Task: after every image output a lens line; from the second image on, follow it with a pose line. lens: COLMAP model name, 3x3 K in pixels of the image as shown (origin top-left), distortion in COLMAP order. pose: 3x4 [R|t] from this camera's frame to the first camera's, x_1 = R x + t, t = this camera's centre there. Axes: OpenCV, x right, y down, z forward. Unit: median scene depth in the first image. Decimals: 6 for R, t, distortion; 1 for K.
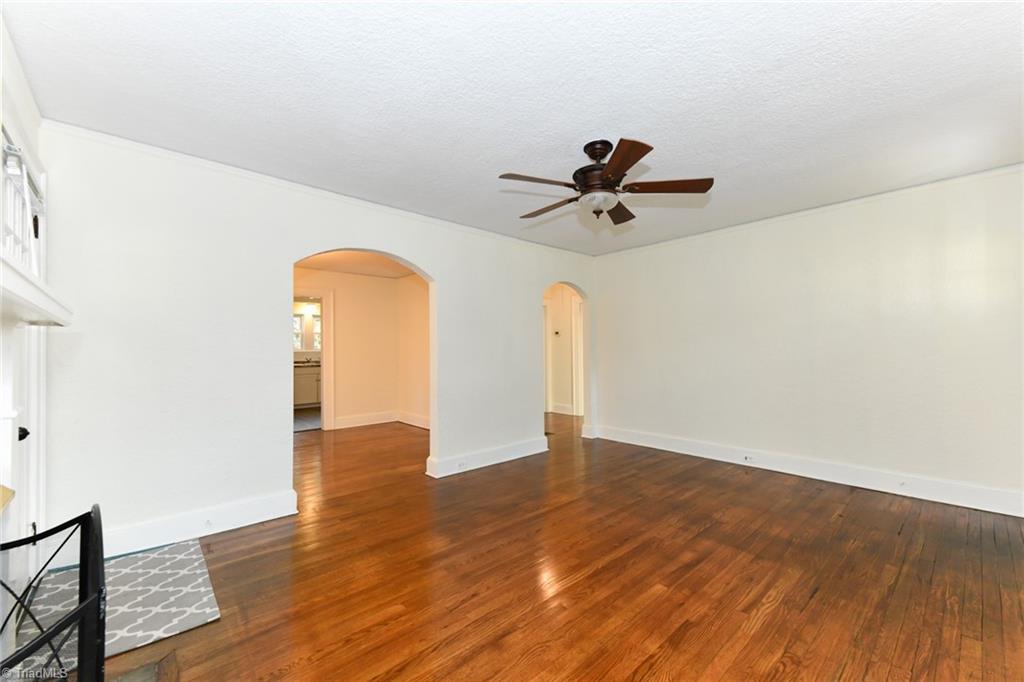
lens RADIAL K [[416.5, 0, 512.0], [0, 416.5, 341.0], [0, 0, 1]] dist [0.013621, -0.000185]
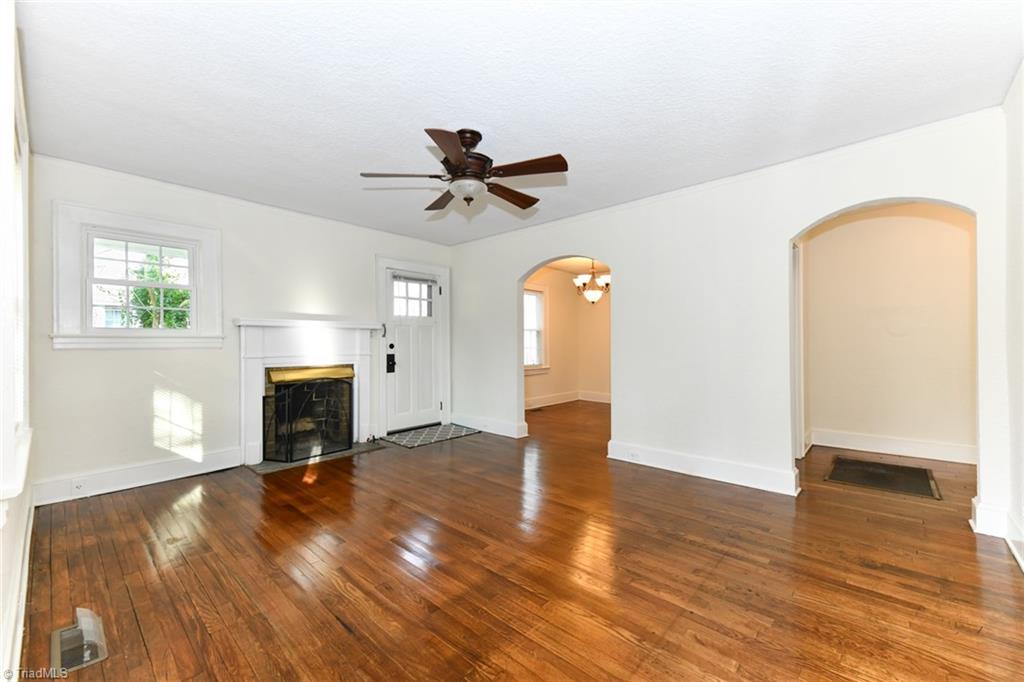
lens RADIAL K [[416.5, 0, 512.0], [0, 416.5, 341.0], [0, 0, 1]] dist [0.013621, -0.000185]
pose [[0.086940, -0.013598, -0.996121, 1.270741], [0.013215, 0.999835, -0.012496, 0.062494], [0.996126, -0.012077, 0.087105, 1.032466]]
